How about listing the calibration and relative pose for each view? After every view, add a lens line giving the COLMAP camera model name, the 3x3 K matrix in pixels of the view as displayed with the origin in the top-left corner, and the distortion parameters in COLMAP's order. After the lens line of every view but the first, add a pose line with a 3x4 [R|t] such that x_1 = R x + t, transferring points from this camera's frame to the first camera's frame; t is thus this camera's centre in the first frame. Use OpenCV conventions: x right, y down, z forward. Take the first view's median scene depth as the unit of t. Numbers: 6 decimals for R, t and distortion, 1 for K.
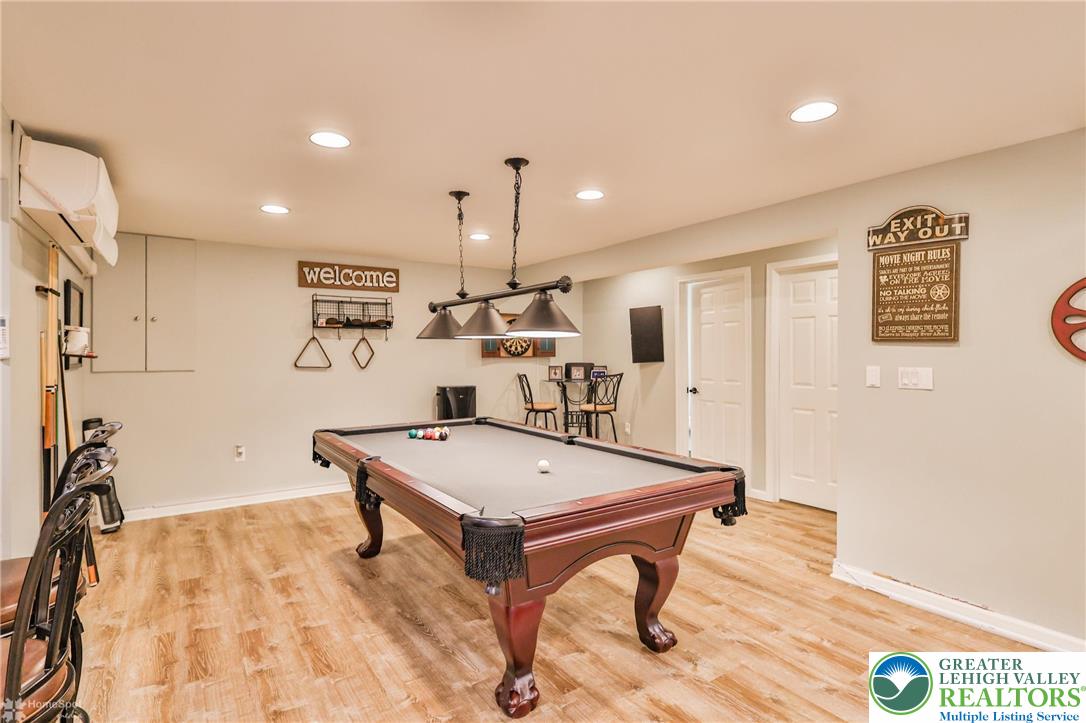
lens RADIAL K [[539.2, 0, 543.0], [0, 539.2, 361.5], [0, 0, 1]] dist [-0.001239, 0.000327]
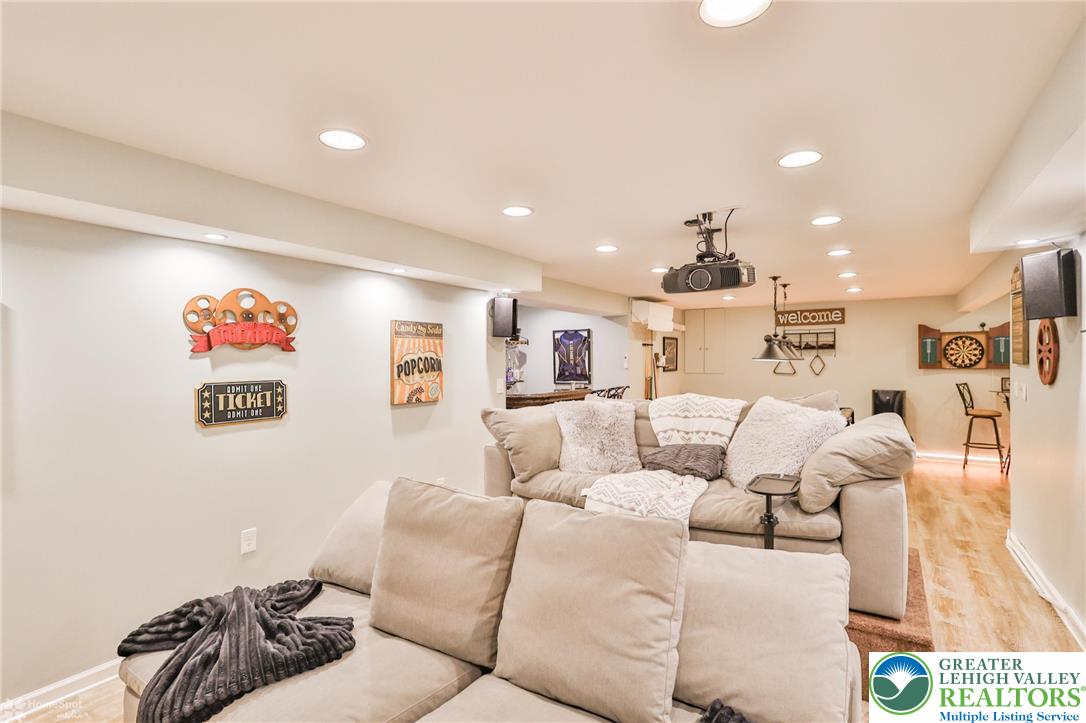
lens RADIAL K [[539.2, 0, 543.0], [0, 539.2, 361.5], [0, 0, 1]] dist [-0.001239, 0.000327]
pose [[0.391396, -0.002009, -0.920220, 0.767043], [-0.010960, 0.999917, -0.006844, -0.007458], [0.920157, 0.012764, 0.391341, -0.320976]]
